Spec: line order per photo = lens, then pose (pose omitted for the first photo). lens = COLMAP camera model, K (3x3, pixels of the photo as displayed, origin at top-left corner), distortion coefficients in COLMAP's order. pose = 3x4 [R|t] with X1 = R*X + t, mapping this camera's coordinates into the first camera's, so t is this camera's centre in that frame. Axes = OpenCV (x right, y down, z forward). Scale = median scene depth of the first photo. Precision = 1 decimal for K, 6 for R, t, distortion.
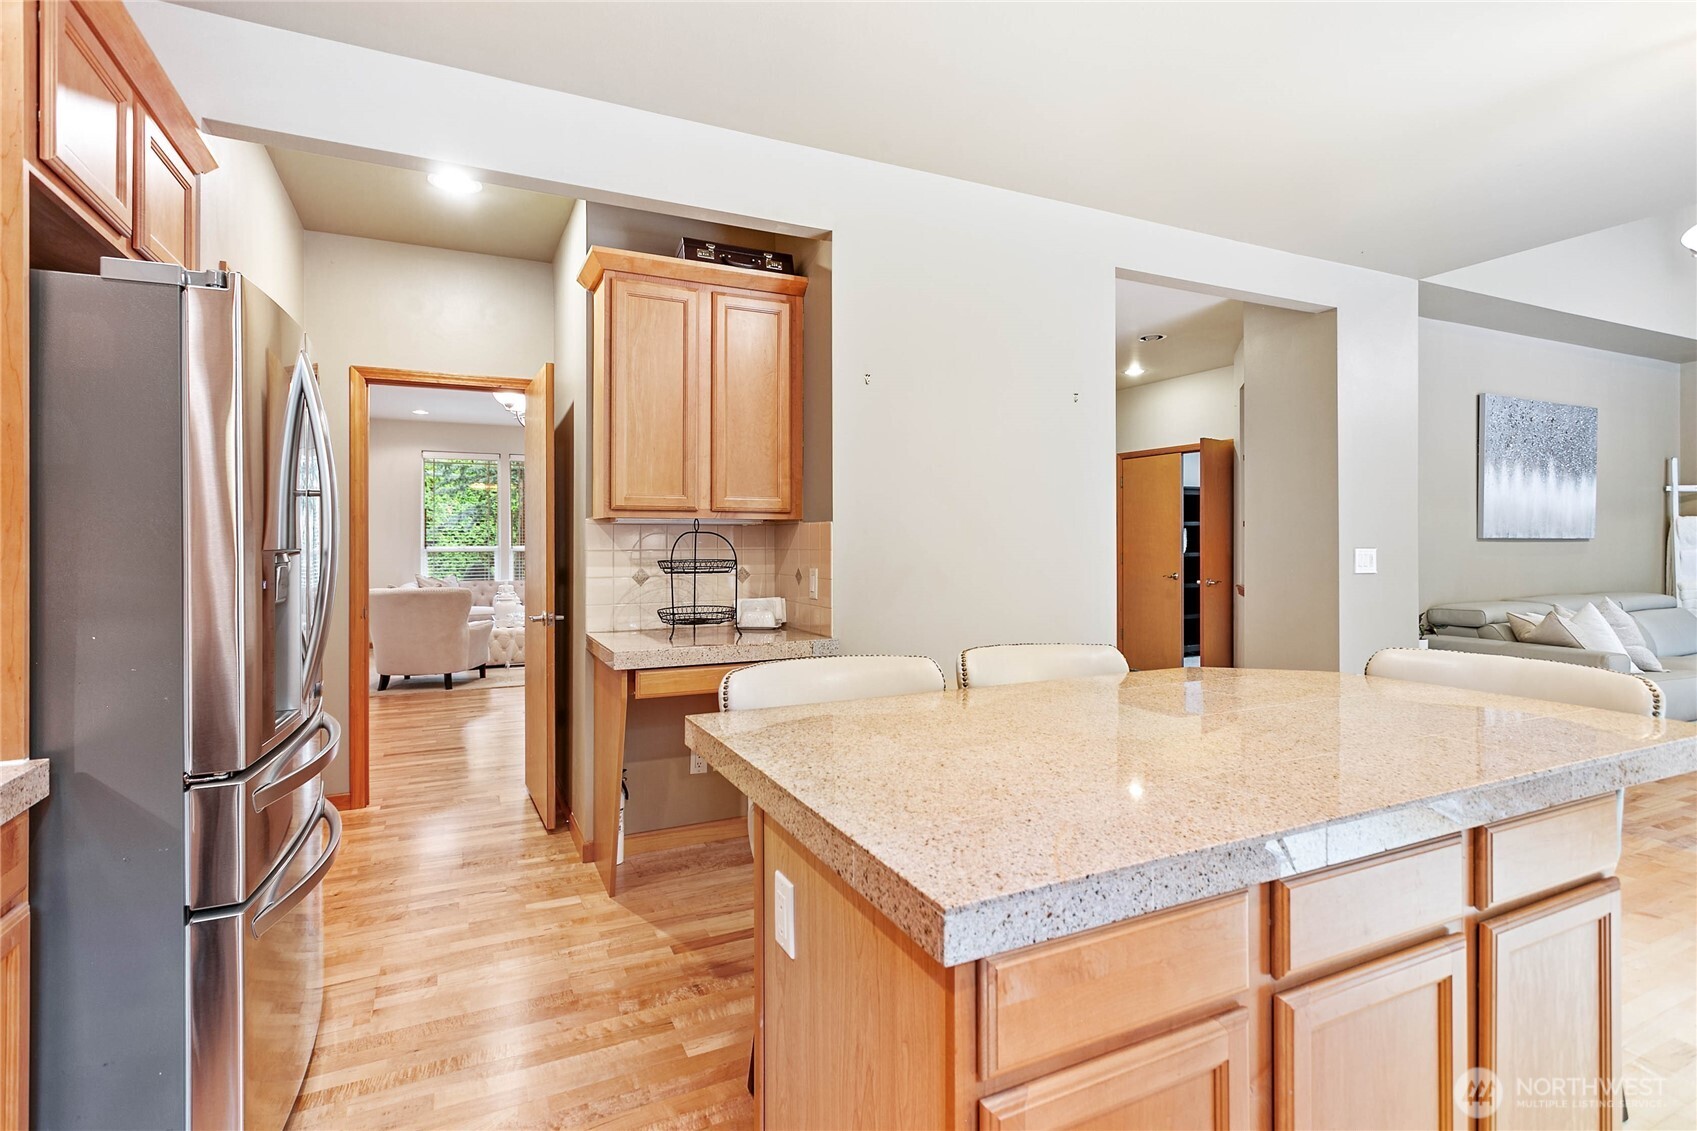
lens RADIAL K [[817.9, 0, 833.8], [0, 817.9, 539.7], [0, 0, 1]] dist [0.000367, 0.002995]
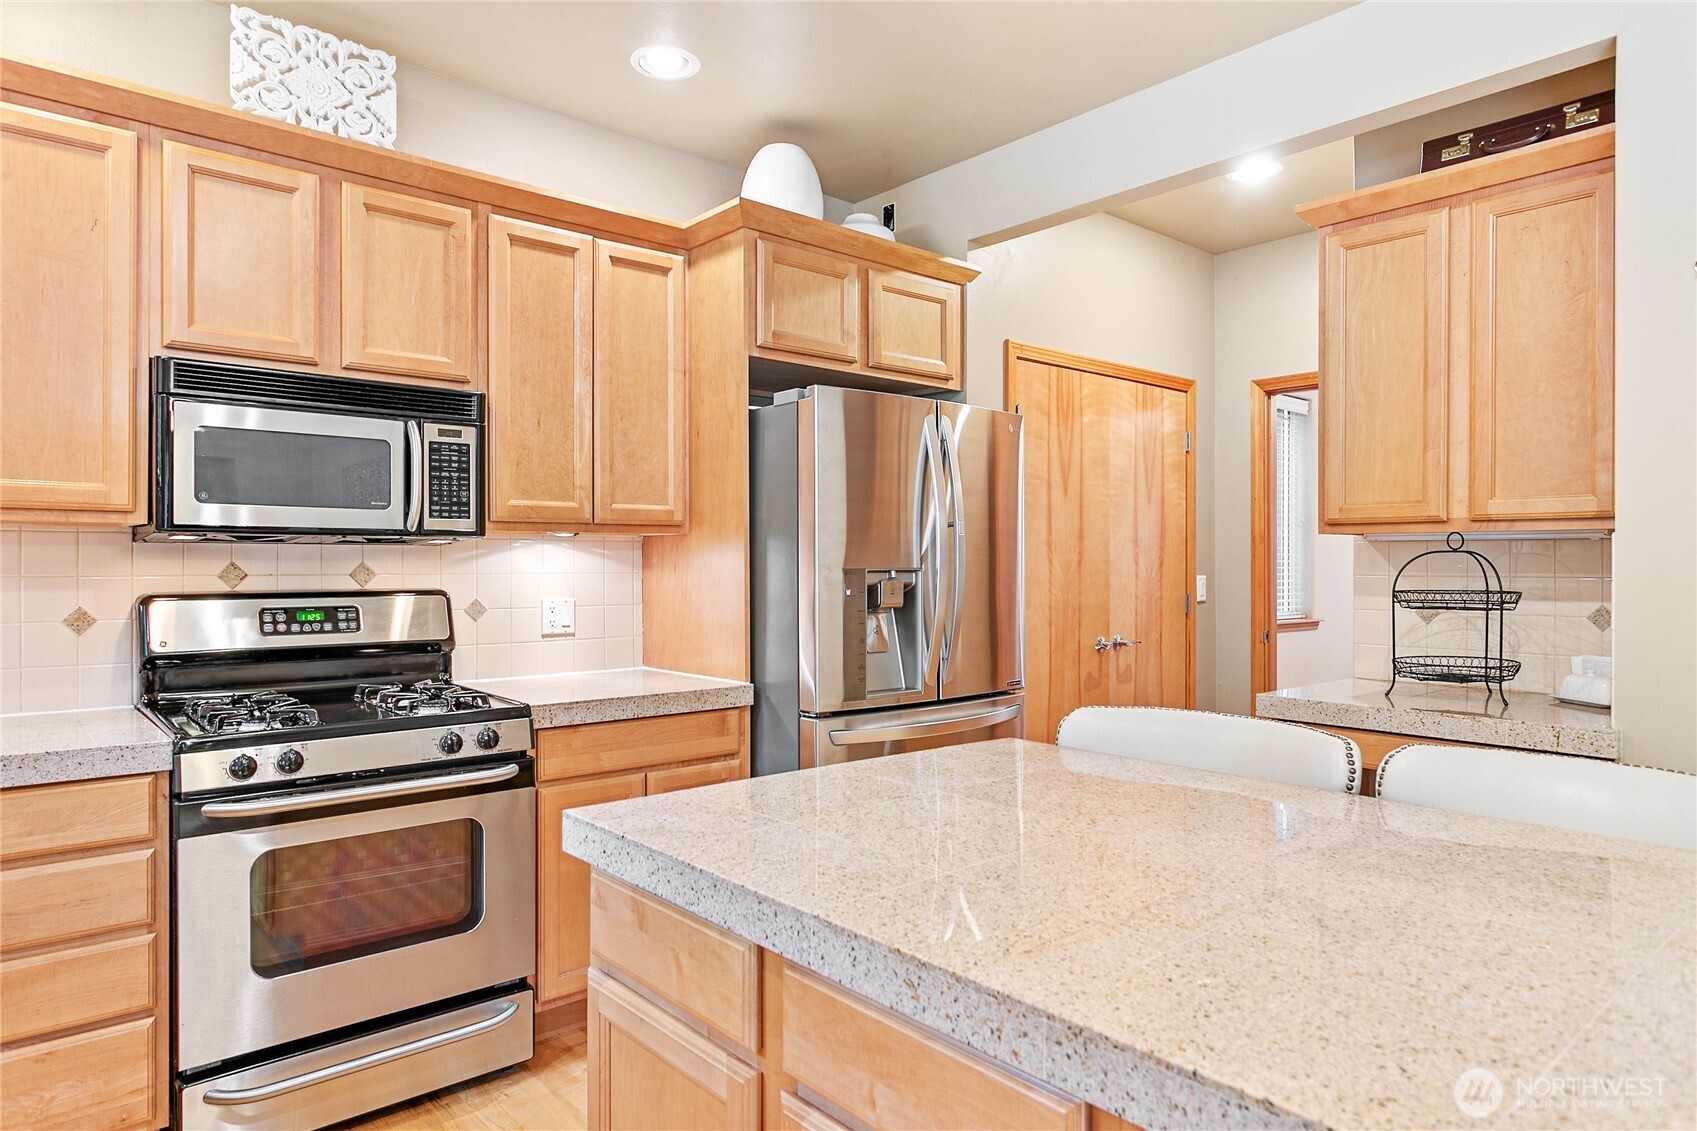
lens RADIAL K [[1035.6, 0, 856.1], [0, 1035.6, 565.6], [0, 0, 1]] dist [0.000333, -0.003745]
pose [[0.272785, 0.005060, -0.962062, 0.594980], [-0.000507, 0.999987, 0.005116, -0.001127], [0.962075, -0.000908, 0.272784, 0.286118]]
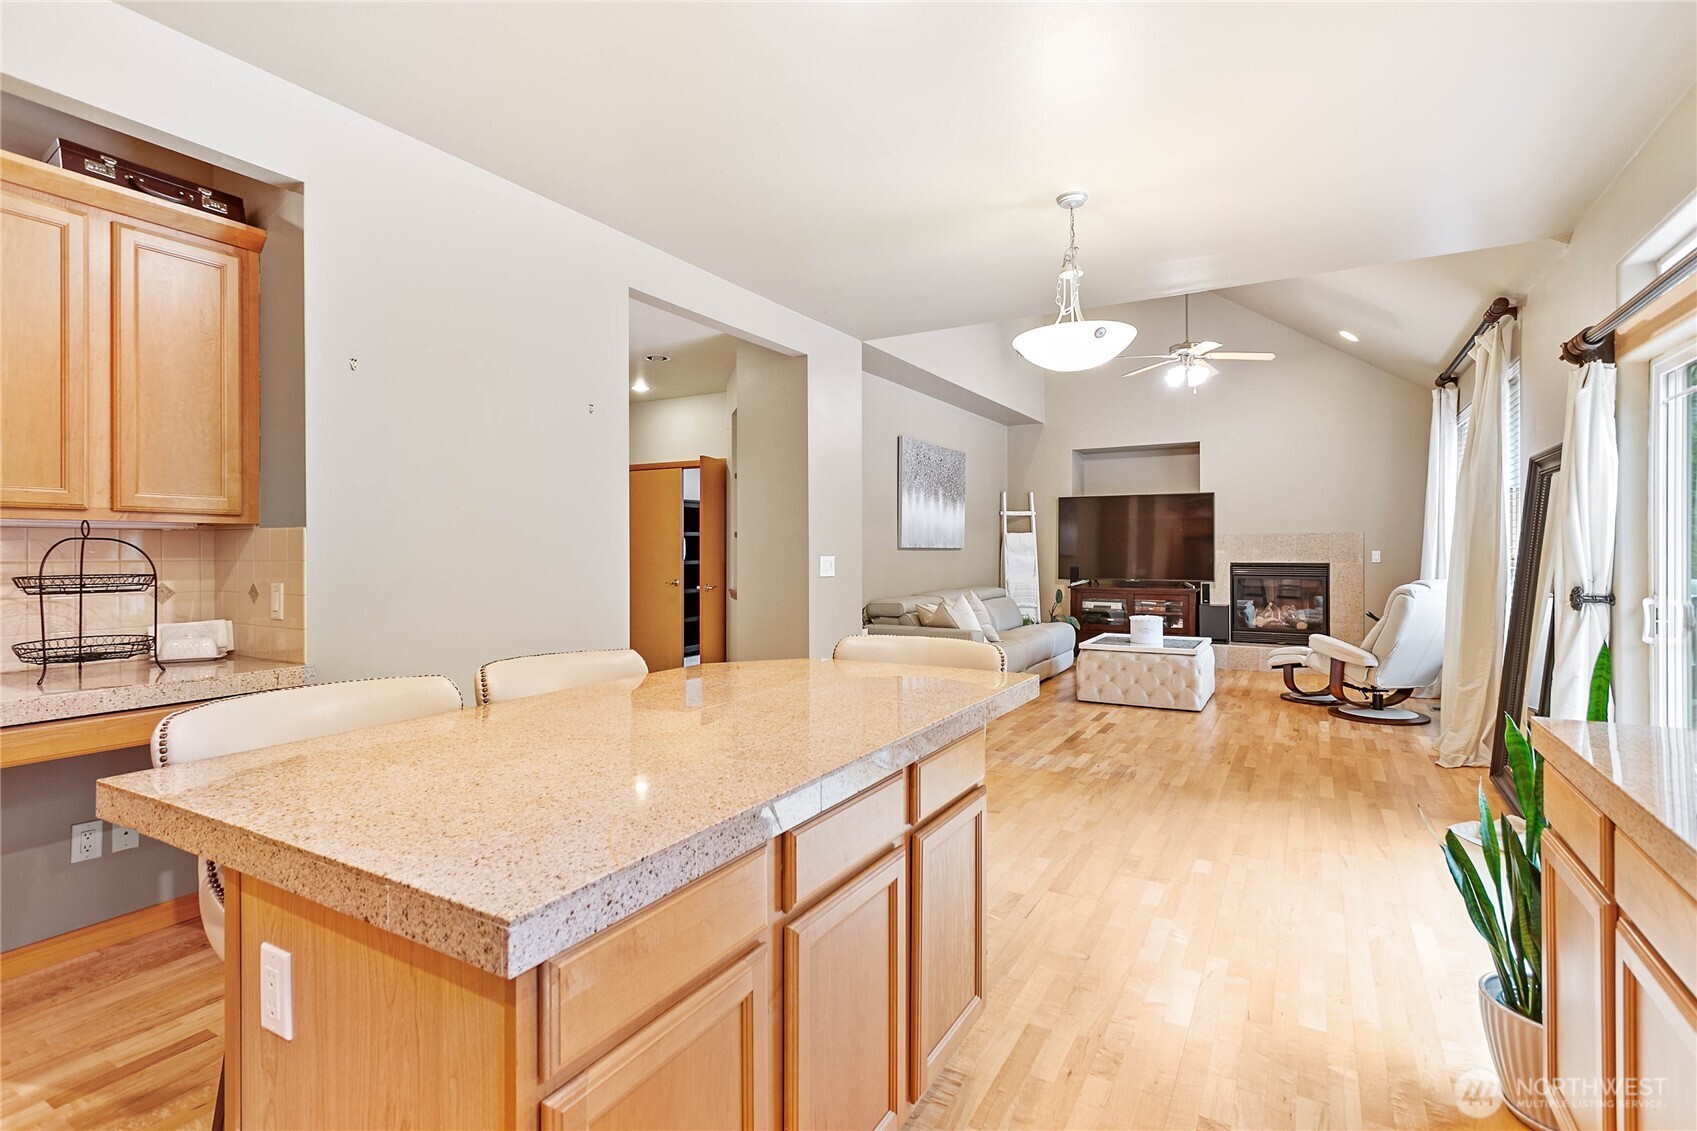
lens RADIAL K [[817.9, 0, 842.2], [0, 817.9, 553.2], [0, 0, 1]] dist [0.000367, 0.002995]
pose [[0.821846, -0.002222, 0.569705, -0.028389], [-0.001037, 0.999985, 0.005396, -0.000232], [-0.569708, -0.005026, 0.821832, -0.013121]]
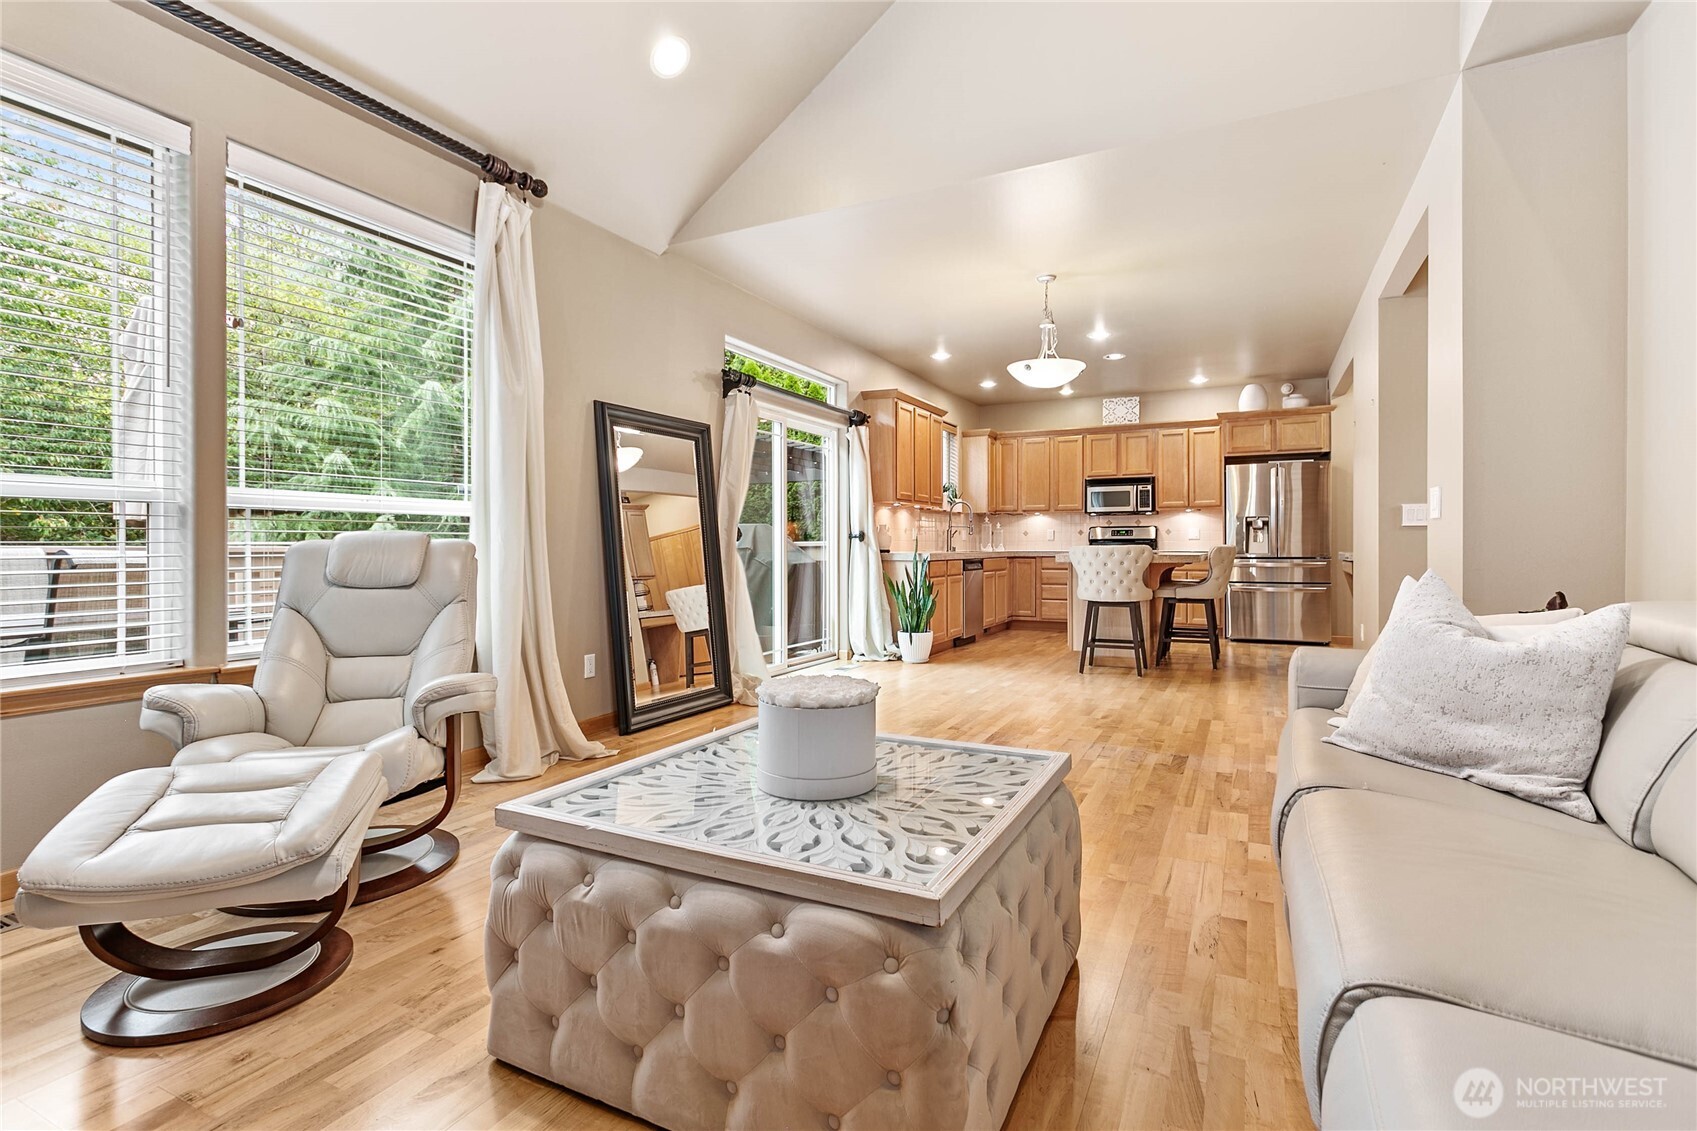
lens RADIAL K [[817.9, 0, 845.9], [0, 817.9, 552.6], [0, 0, 1]] dist [0.000367, 0.002995]
pose [[-0.792292, 0.008622, -0.610081, 2.693845], [0.005812, 0.999961, 0.006583, 0.121995], [0.610114, 0.001670, -0.792312, 2.244419]]
